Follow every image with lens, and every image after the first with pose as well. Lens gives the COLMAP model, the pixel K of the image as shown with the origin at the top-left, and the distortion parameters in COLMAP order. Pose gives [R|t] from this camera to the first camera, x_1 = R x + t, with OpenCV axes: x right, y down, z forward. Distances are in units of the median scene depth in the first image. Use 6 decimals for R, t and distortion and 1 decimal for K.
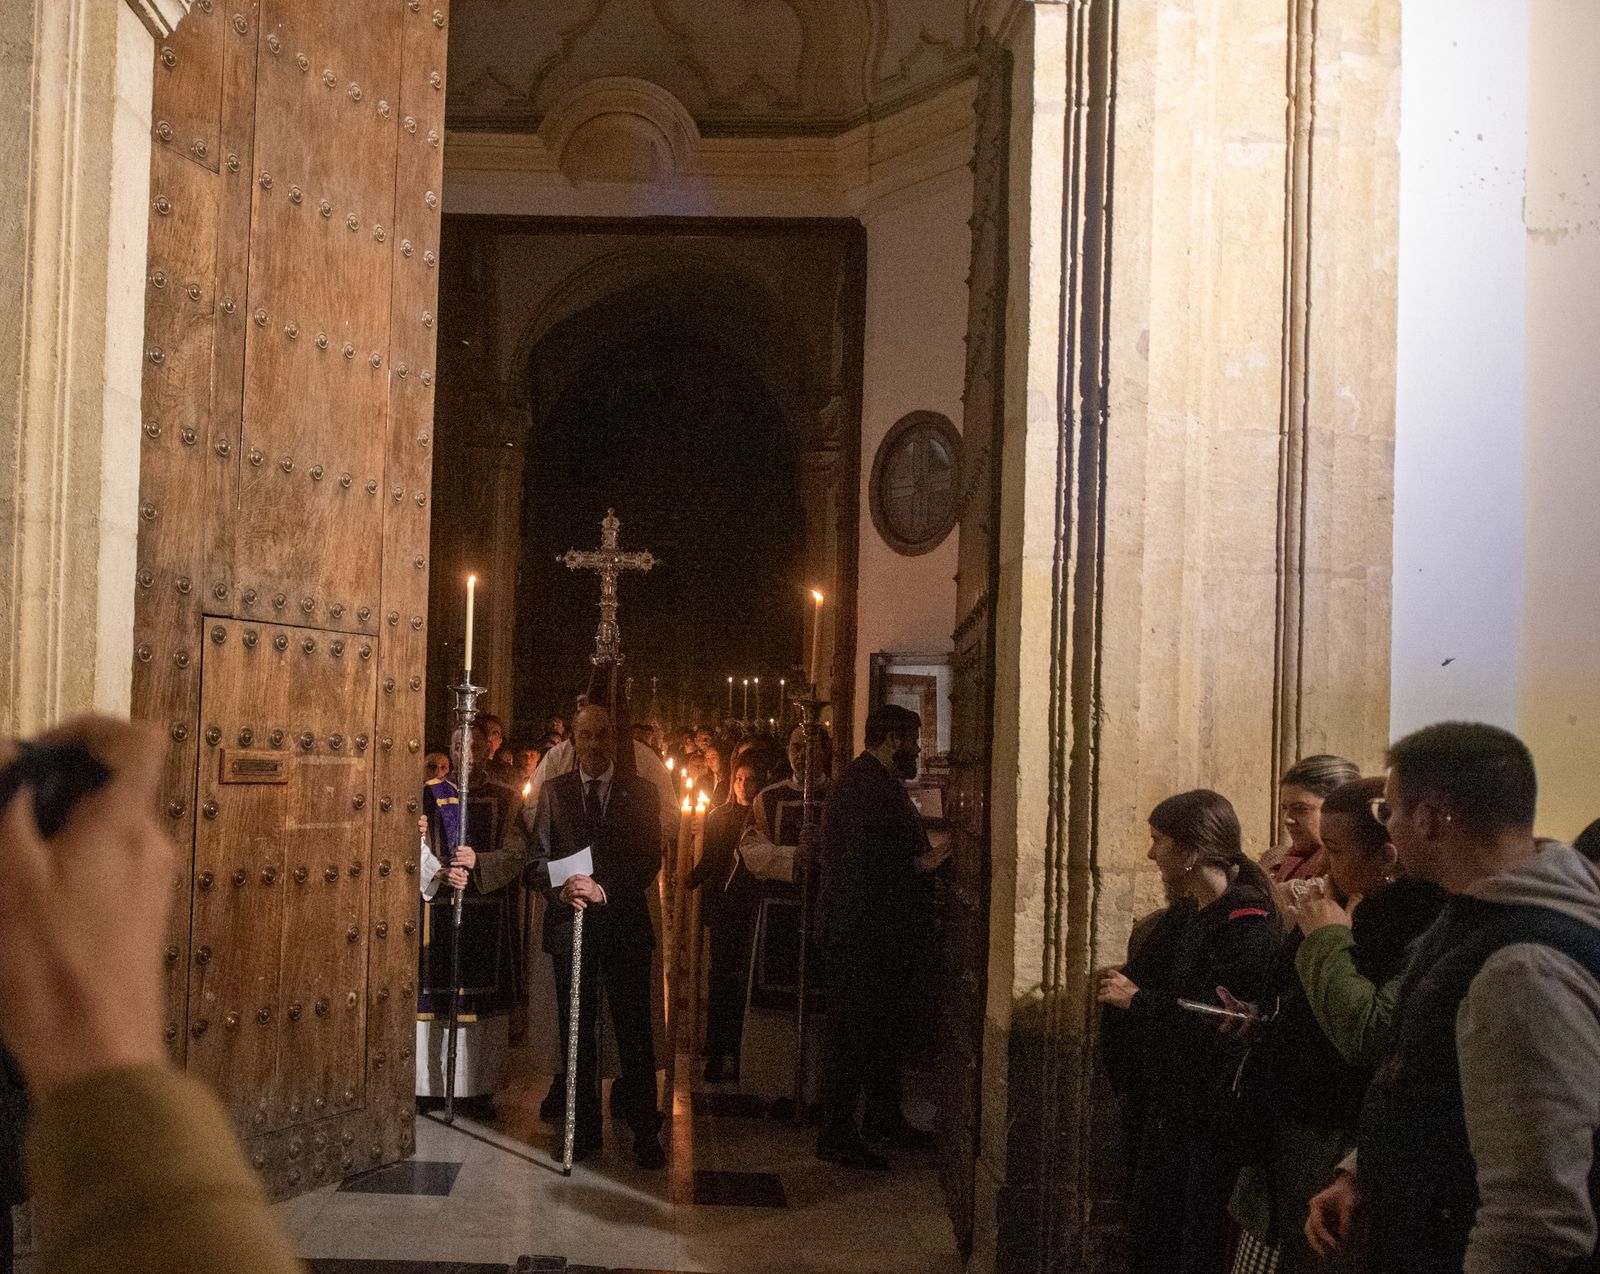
lens RADIAL K [[1424.2, 0, 624.7], [0, 1424.2, 710.9], [0, 0, 1]] dist [0.003699, -0.002986]
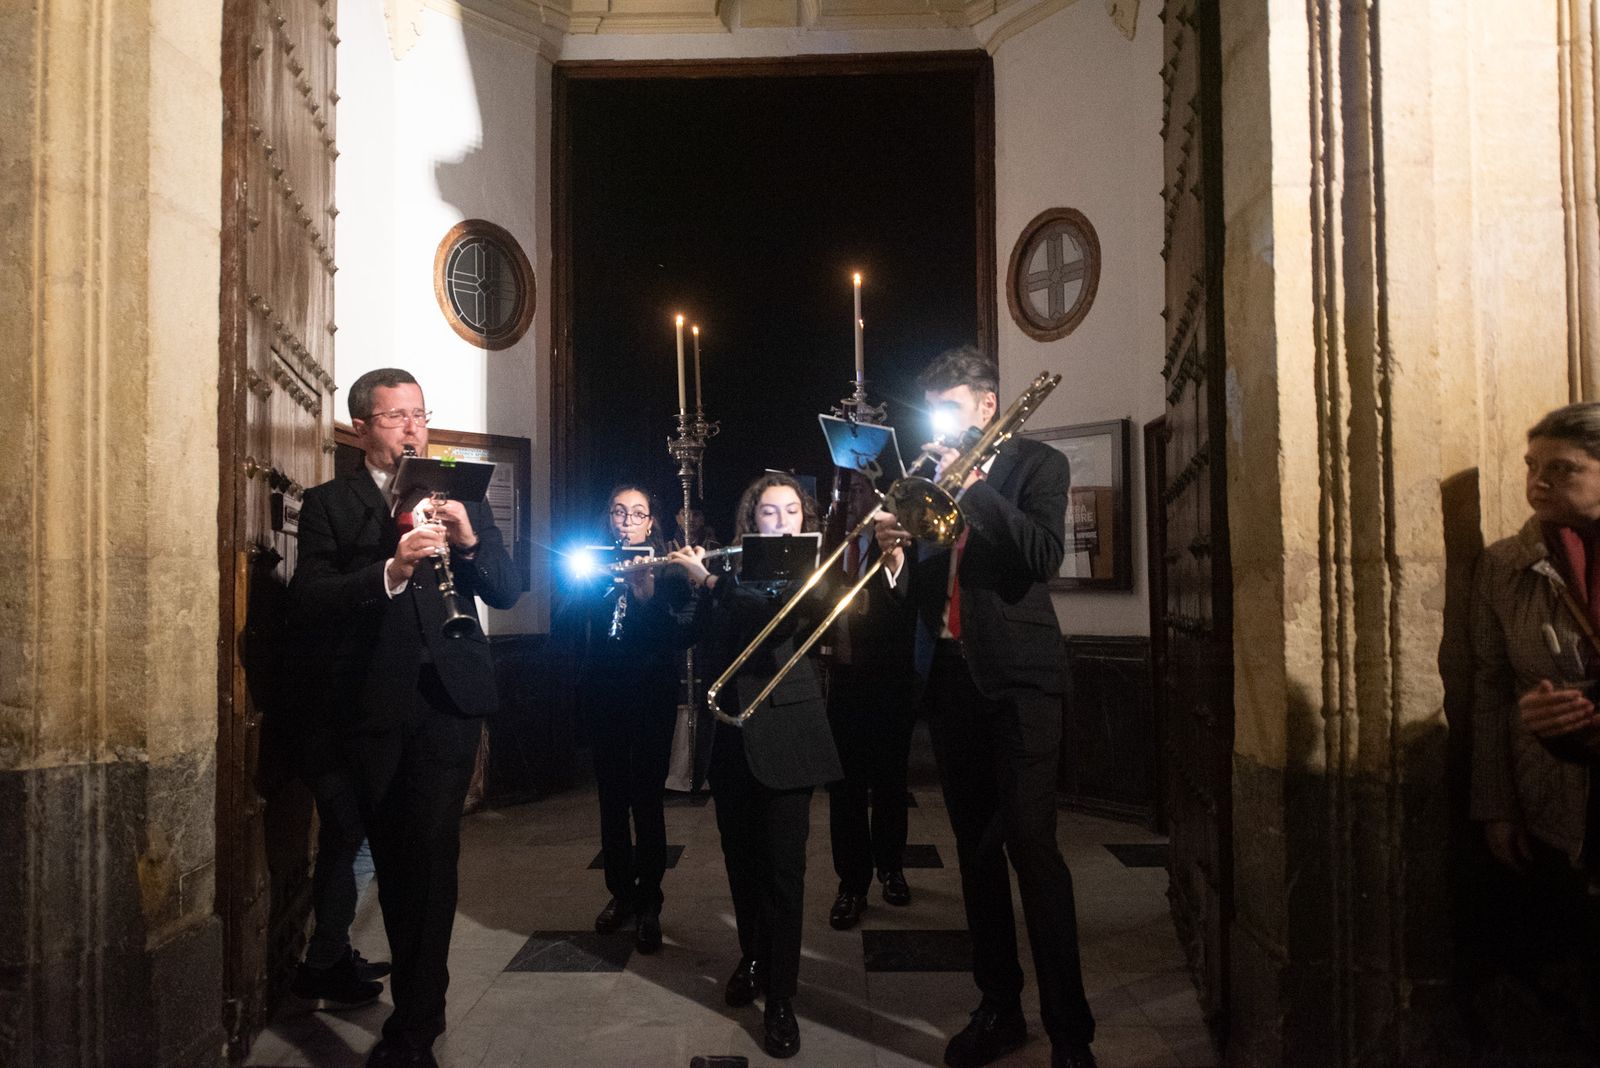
lens RADIAL K [[1016.3, 0, 794.0], [0, 1016.3, 542.1], [0, 0, 1]] dist [0.000218, -0.000218]
pose [[0.999284, -0.037794, 0.001529, -0.002790], [0.037814, 0.999149, -0.016494, 0.093495], [-0.000904, 0.016540, 0.999863, 0.413759]]
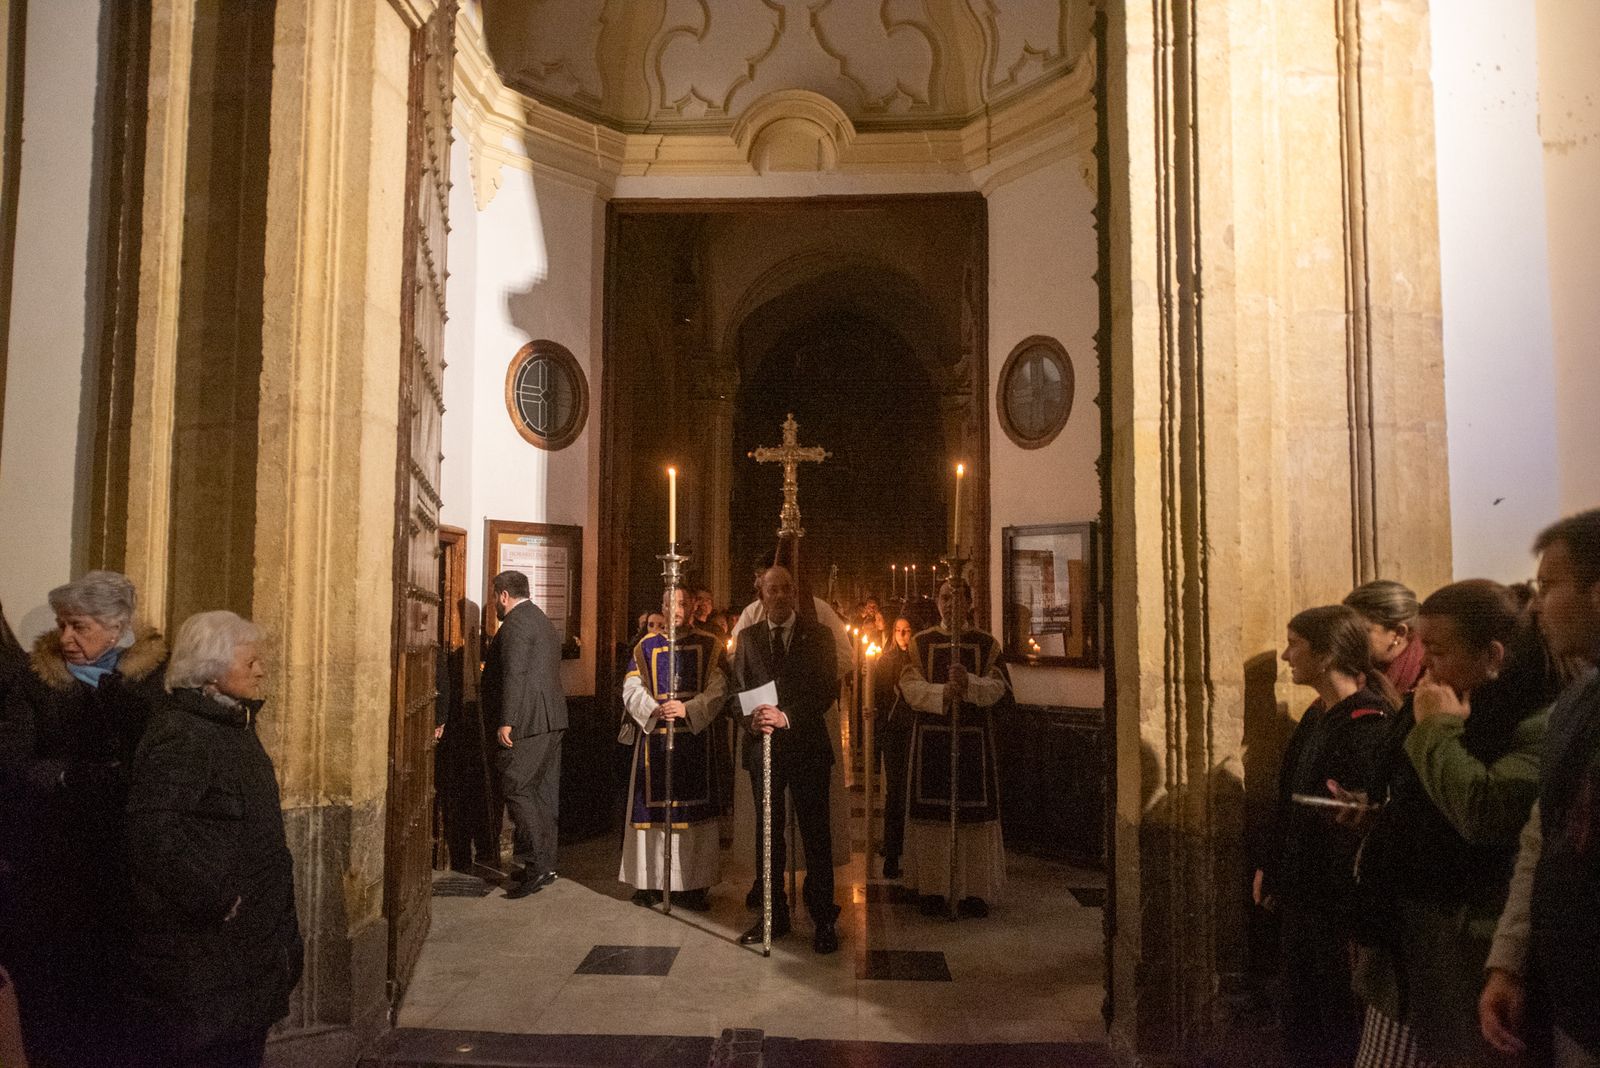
lens RADIAL K [[1053.2, 0, 793.0], [0, 1053.2, 540.9], [0, 0, 1]] dist [0.001879, -0.000328]
pose [[0.999479, -0.025343, -0.020006, 0.011255], [0.024231, 0.998247, -0.053990, 0.032653], [0.021339, 0.053477, 0.998341, 0.123885]]
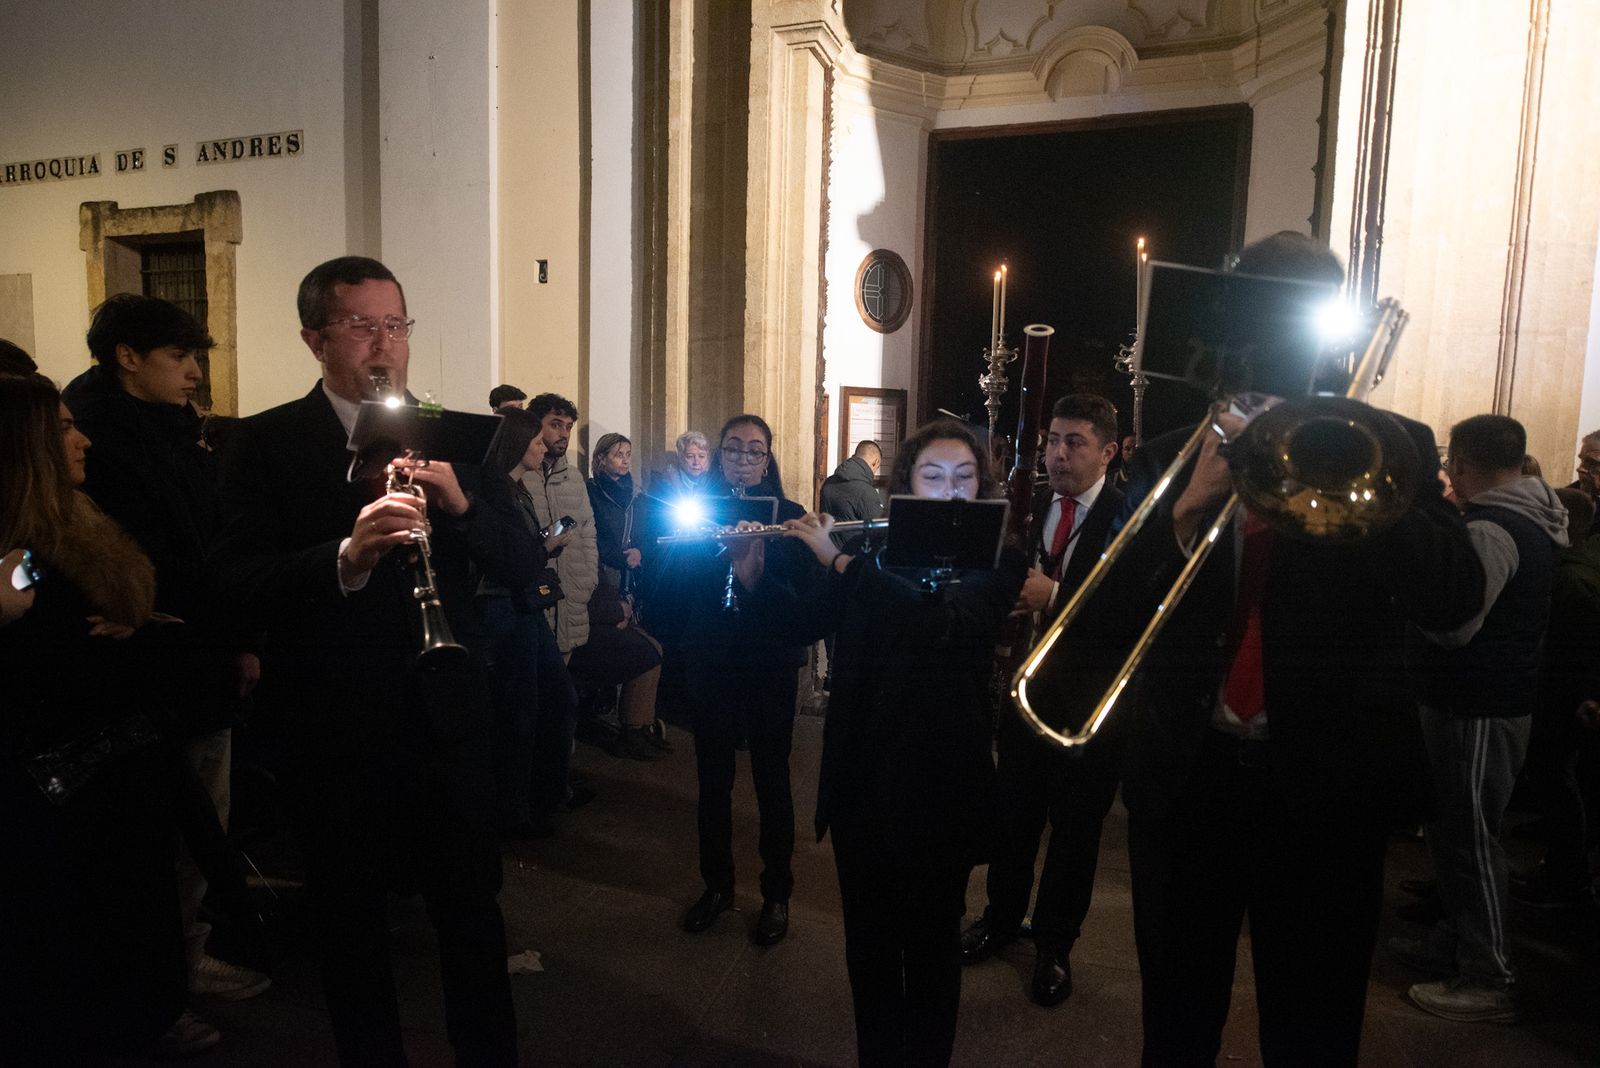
lens RADIAL K [[938.3, 0, 793.4], [0, 938.3, 542.0], [0, 0, 1]] dist [-0.001393, -0.001383]
pose [[0.956215, 0.023973, -0.291682, 0.007578], [0.007591, 0.994273, 0.106603, 0.018382], [0.292567, -0.104150, 0.950556, -0.271629]]
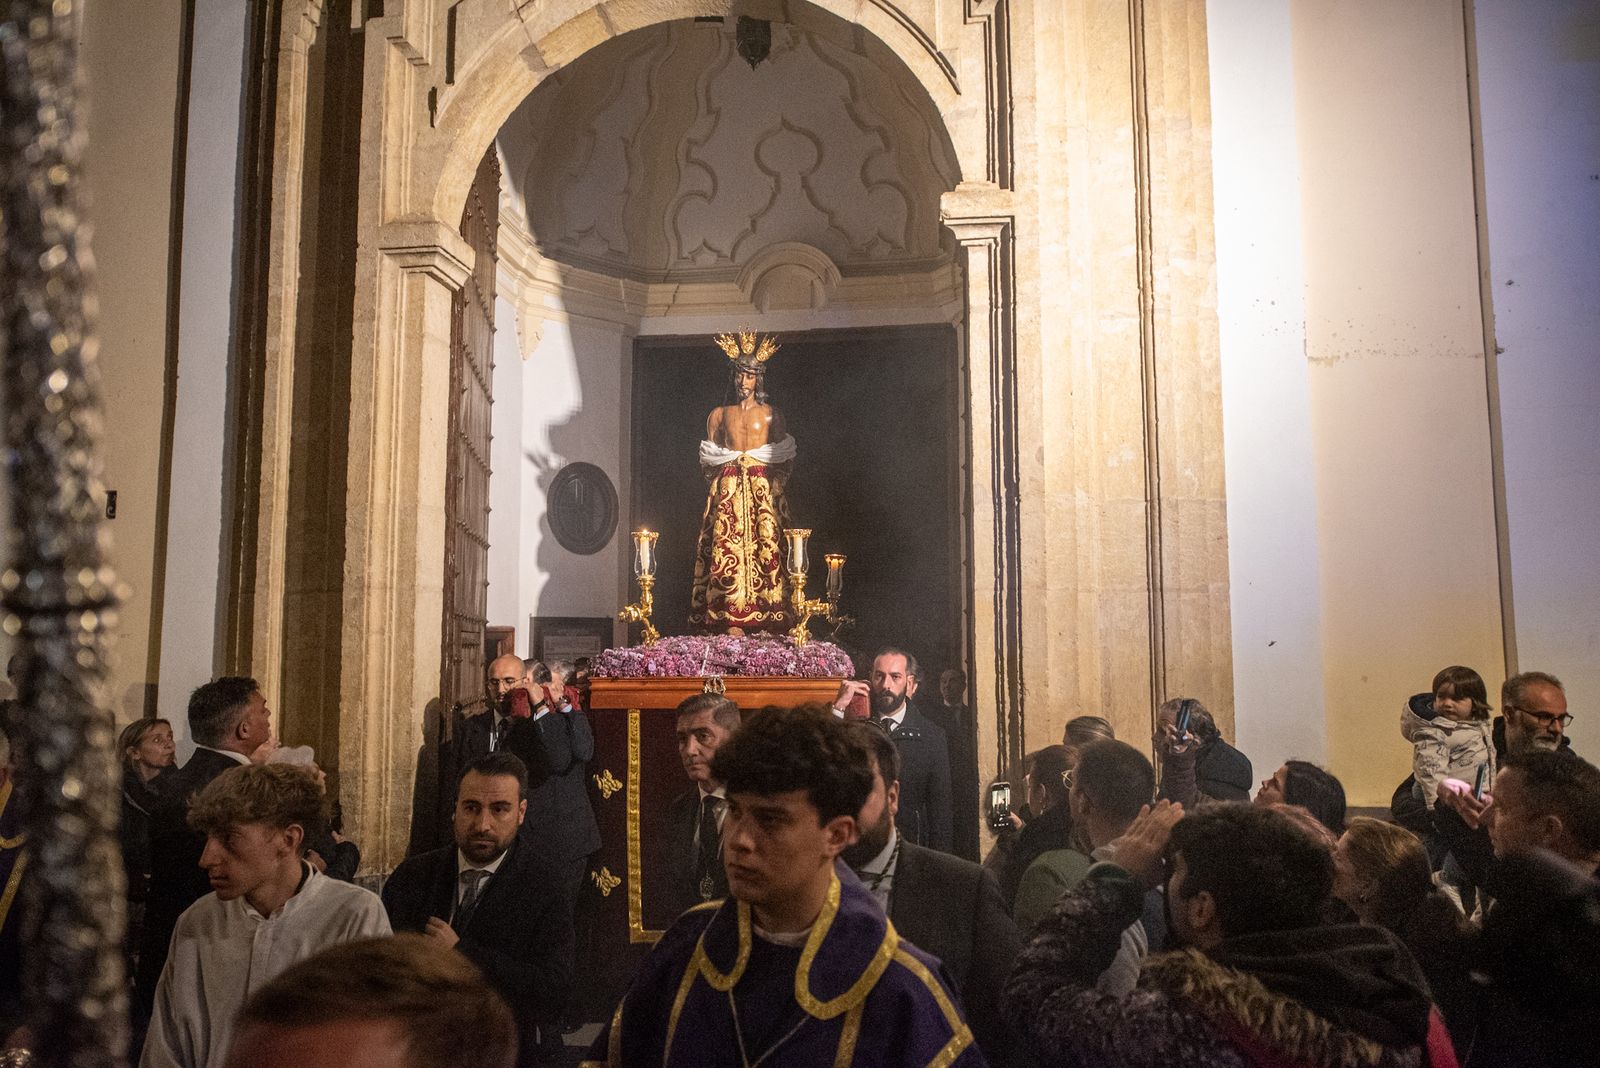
lens RADIAL K [[1053.2, 0, 793.0], [0, 1053.2, 540.9], [0, 0, 1]] dist [0.001879, -0.000328]
pose [[0.994577, -0.039774, -0.096094, 0.189725], [0.032363, 0.996468, -0.077493, -0.076112], [0.098836, 0.073963, 0.992351, -0.179397]]
